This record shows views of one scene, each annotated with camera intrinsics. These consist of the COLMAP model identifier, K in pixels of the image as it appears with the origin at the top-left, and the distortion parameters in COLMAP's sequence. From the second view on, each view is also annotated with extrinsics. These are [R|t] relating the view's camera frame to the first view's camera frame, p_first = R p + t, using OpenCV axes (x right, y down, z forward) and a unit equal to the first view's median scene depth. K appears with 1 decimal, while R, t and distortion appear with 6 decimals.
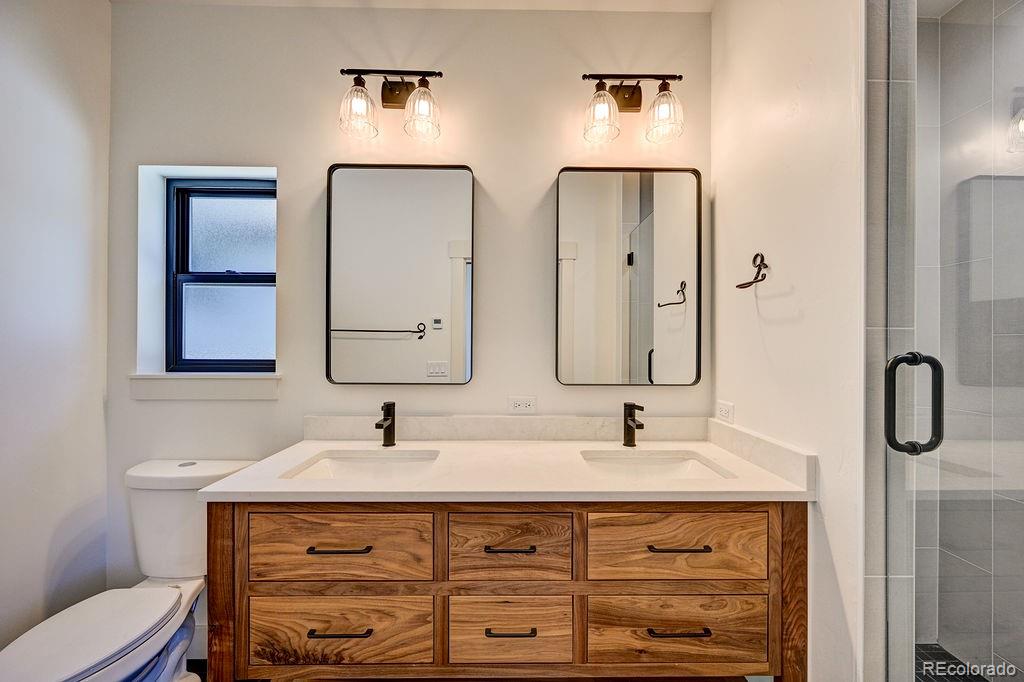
lens RADIAL K [[418.5, 0, 514.1], [0, 418.5, 346.1], [0, 0, 1]] dist [-0.000708, -0.000045]
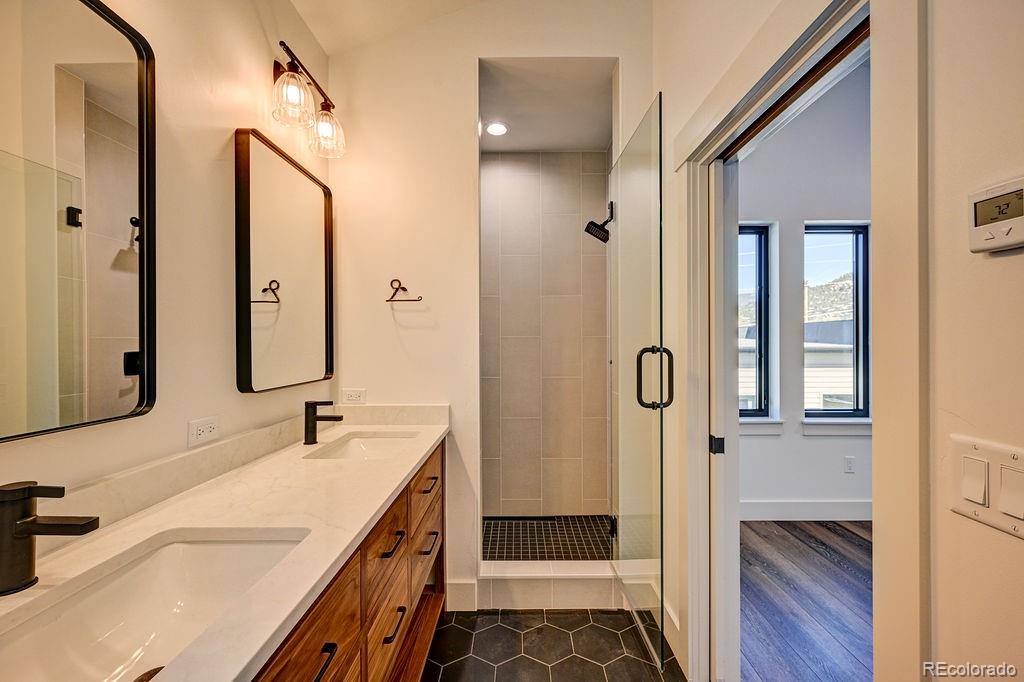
lens RADIAL K [[406.3, 0, 508.5], [0, 406.3, 344.9], [0, 0, 1]] dist [-0.001977, -0.000030]
pose [[0.024855, -0.011821, 0.999621, -0.904375], [0.003434, 0.999925, 0.011739, -0.012391], [-0.999685, 0.003141, 0.024894, 0.651513]]
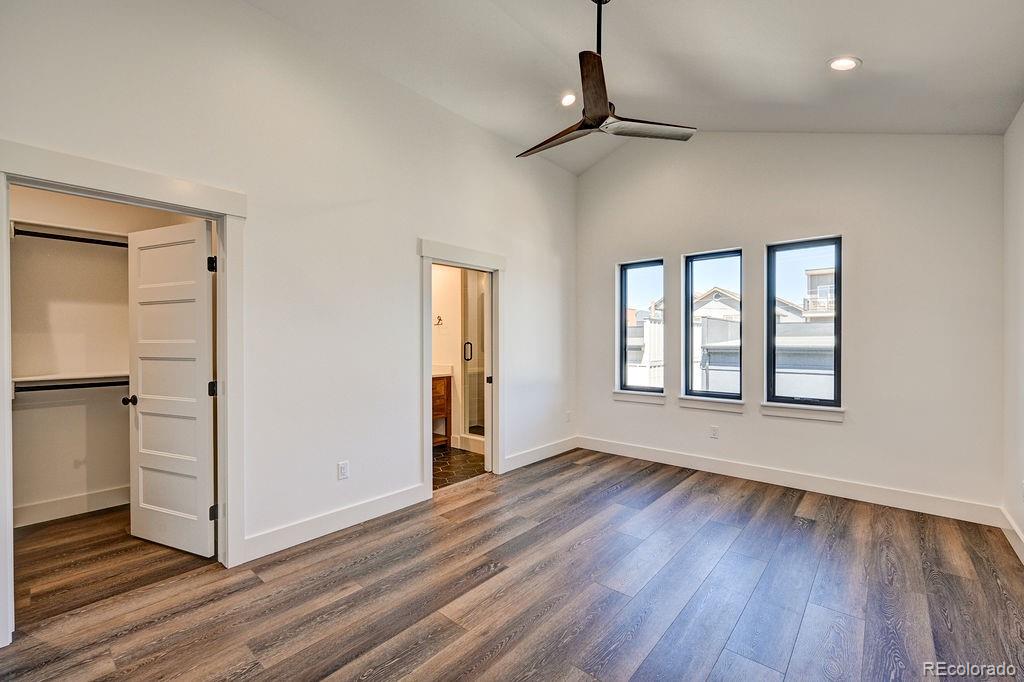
lens RADIAL K [[418.4, 0, 517.7], [0, 418.4, 342.8], [0, 0, 1]] dist [0.001379, 0.000221]
pose [[0.659461, -0.008137, 0.751695, -1.987906], [0.002290, 0.999959, 0.008815, -0.016230], [-0.751735, -0.004092, 0.659452, -2.250332]]
